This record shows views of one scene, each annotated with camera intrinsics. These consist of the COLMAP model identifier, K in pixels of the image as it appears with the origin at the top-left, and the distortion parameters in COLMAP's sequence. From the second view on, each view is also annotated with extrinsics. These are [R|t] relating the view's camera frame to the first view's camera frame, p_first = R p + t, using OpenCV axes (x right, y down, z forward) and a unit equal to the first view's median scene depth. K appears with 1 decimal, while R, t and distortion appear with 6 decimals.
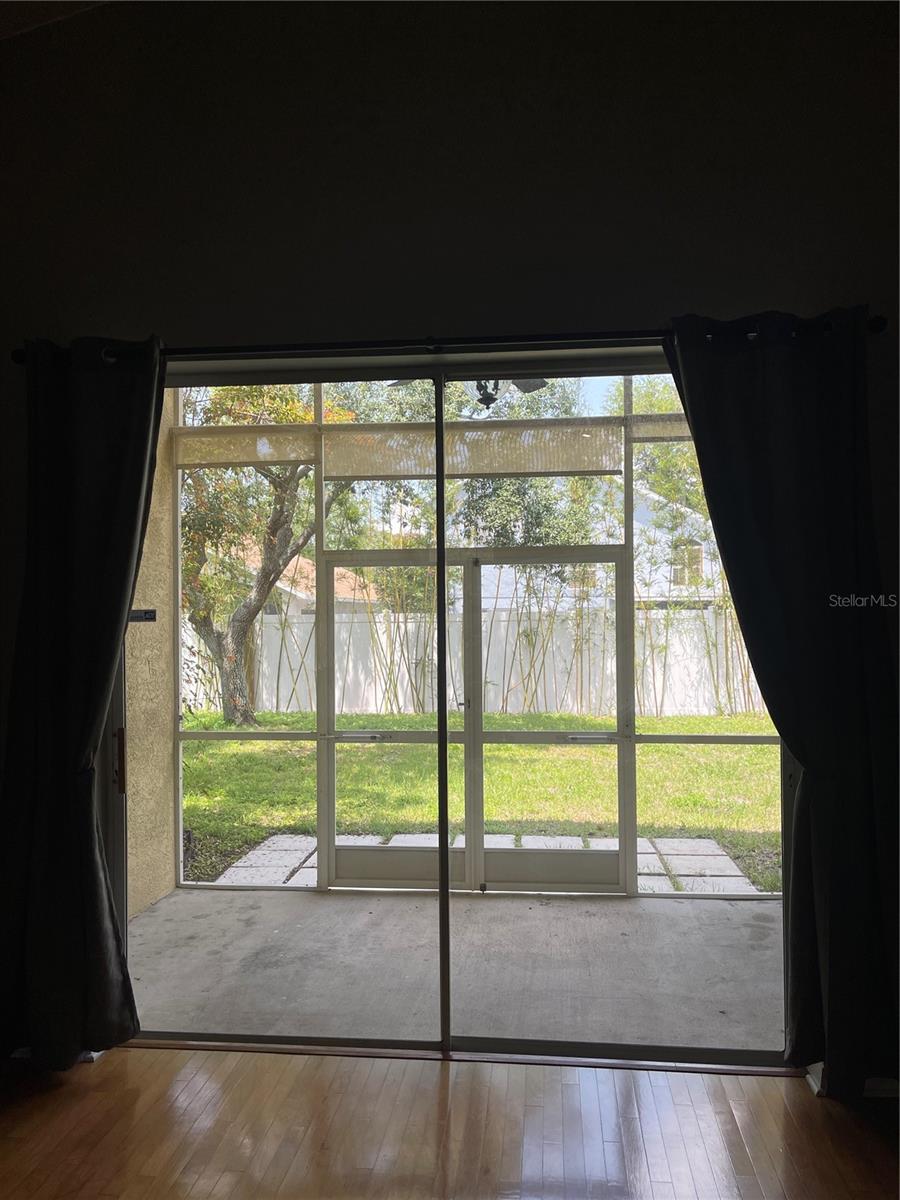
lens RADIAL K [[915.9, 0, 443.3], [0, 915.9, 610.2], [0, 0, 1]] dist [0.049165, -0.044462]
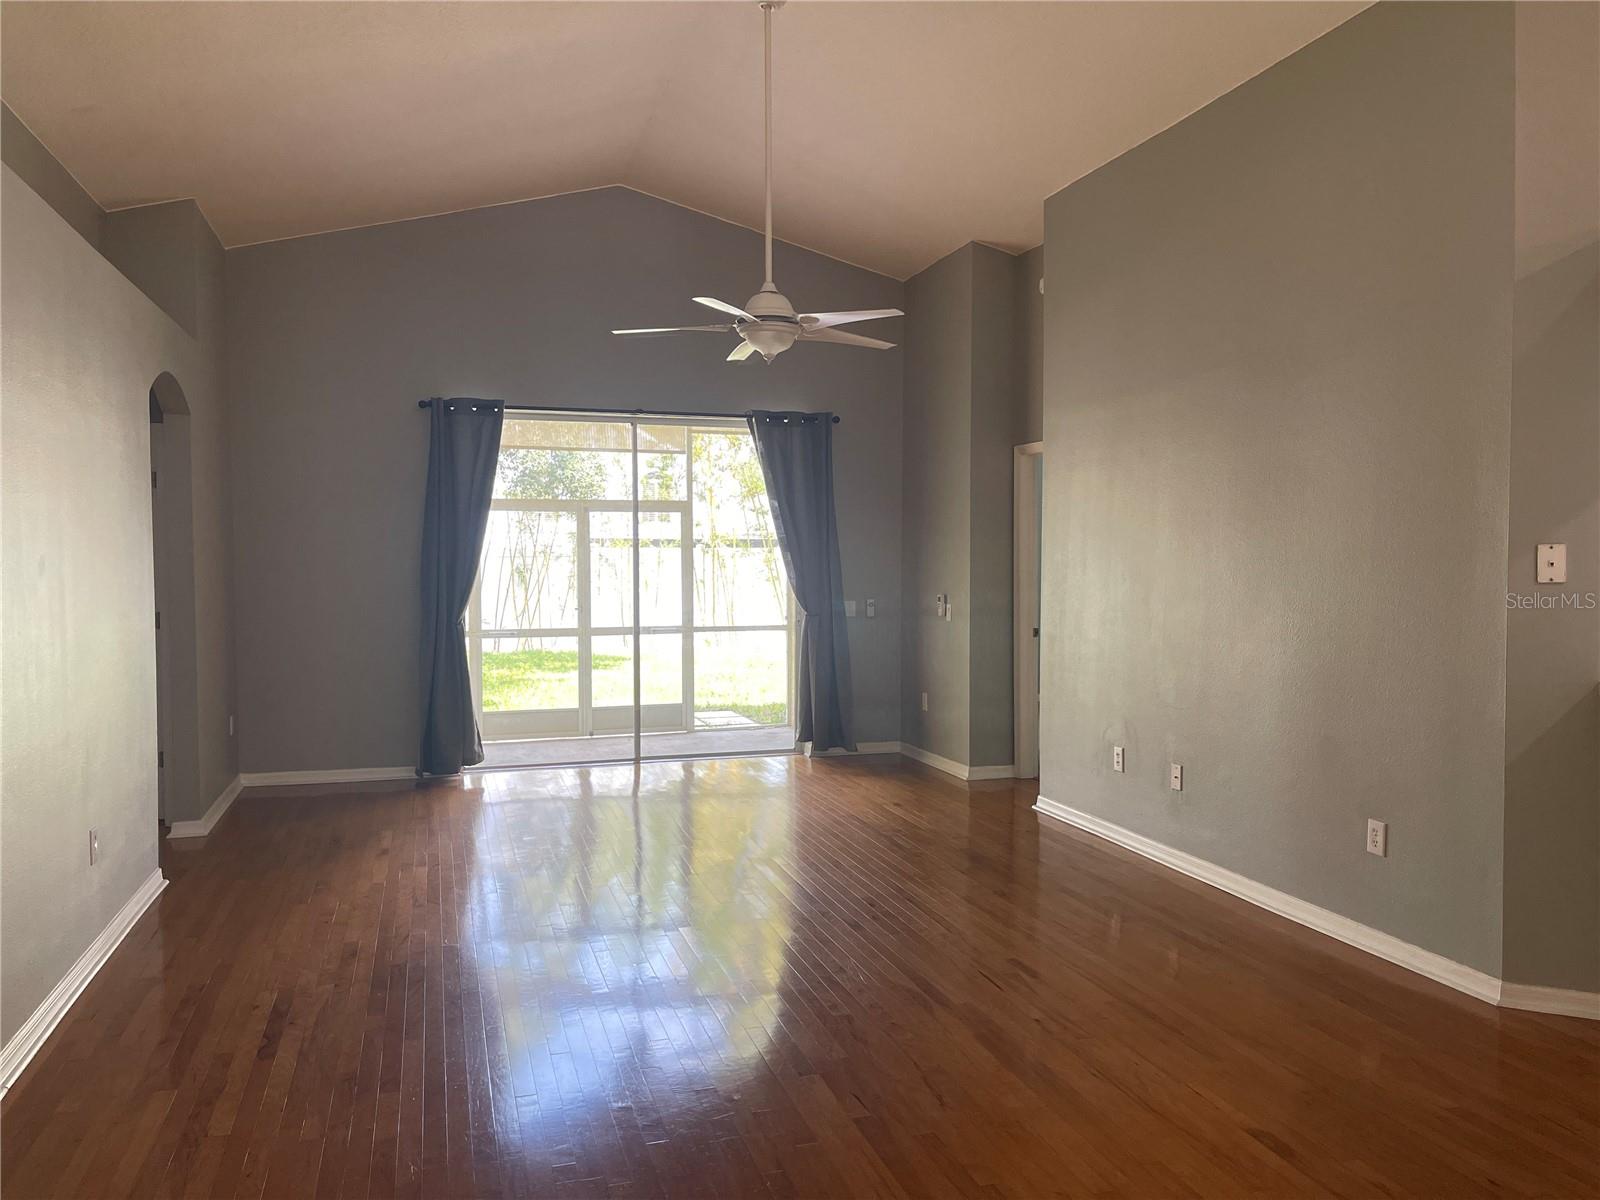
lens RADIAL K [[1221.3, 0, 806.0], [0, 1221.3, 601.6], [0, 0, 1]] dist [0.049165, -0.044462]
pose [[0.918242, -0.009925, 0.395896, -0.419022], [-0.006280, 0.999195, 0.039616, 0.013662], [-0.395971, -0.038863, 0.917440, -0.923100]]
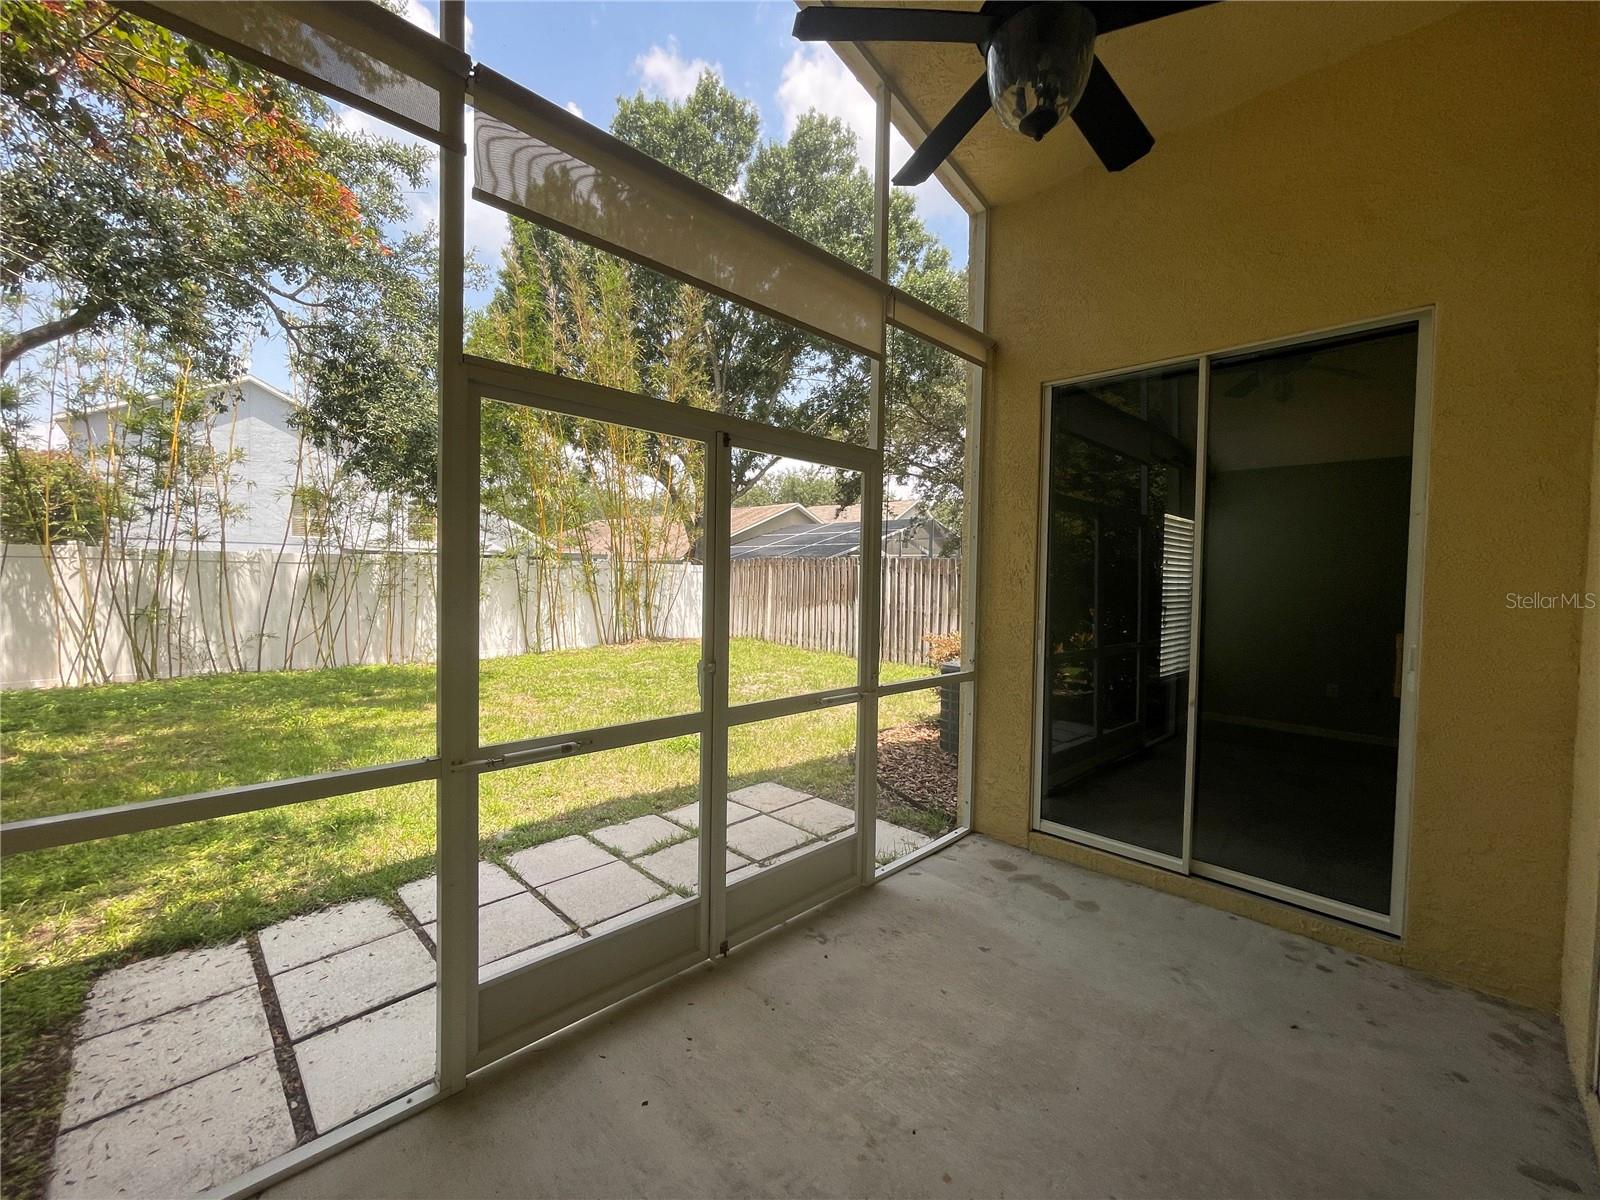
lens RADIAL K [[650.5, 0, 794.9], [0, 650.5, 597.7], [0, 0, 1]] dist [0.000009, -0.000606]
pose [[0.639592, -0.001386, 0.768713, -0.282196], [-0.027167, 0.999333, 0.024406, 0.044649], [-0.768234, -0.036494, 0.639128, 0.695421]]
